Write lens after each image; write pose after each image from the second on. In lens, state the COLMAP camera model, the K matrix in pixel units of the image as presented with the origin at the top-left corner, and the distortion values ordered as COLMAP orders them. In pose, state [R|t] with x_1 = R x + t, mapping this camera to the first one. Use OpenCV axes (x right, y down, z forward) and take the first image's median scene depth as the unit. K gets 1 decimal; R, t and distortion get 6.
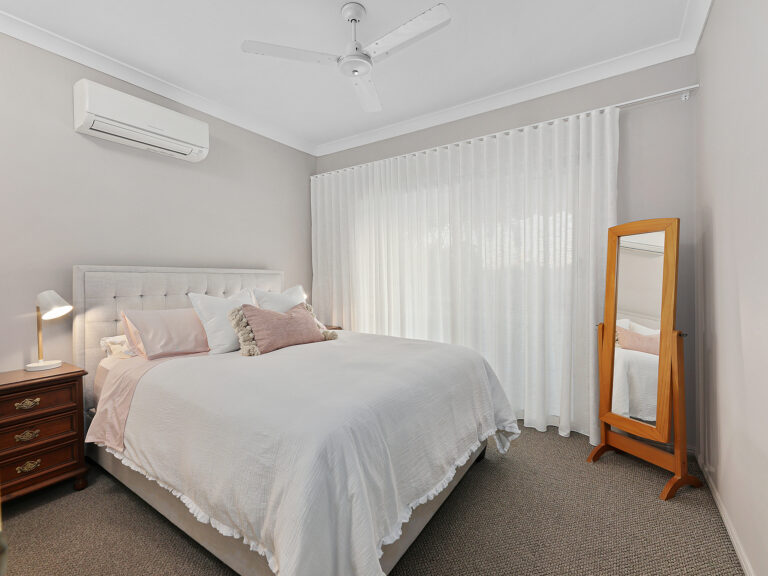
lens RADIAL K [[354.6, 0, 380.5], [0, 354.6, 272.9], [0, 0, 1]] dist [0.001919, -0.000162]
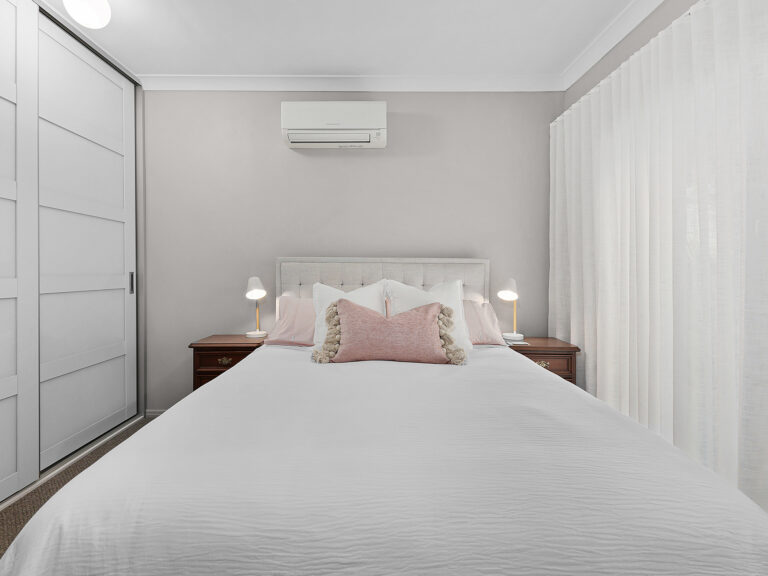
lens RADIAL K [[364.5, 0, 382.5], [0, 364.5, 266.9], [0, 0, 1]] dist [0.001724, 0.000054]
pose [[0.557049, 0.001028, -0.830479, 0.336920], [0.004322, 0.999982, 0.004137, 0.008137], [0.830468, -0.005894, 0.557035, 0.517141]]
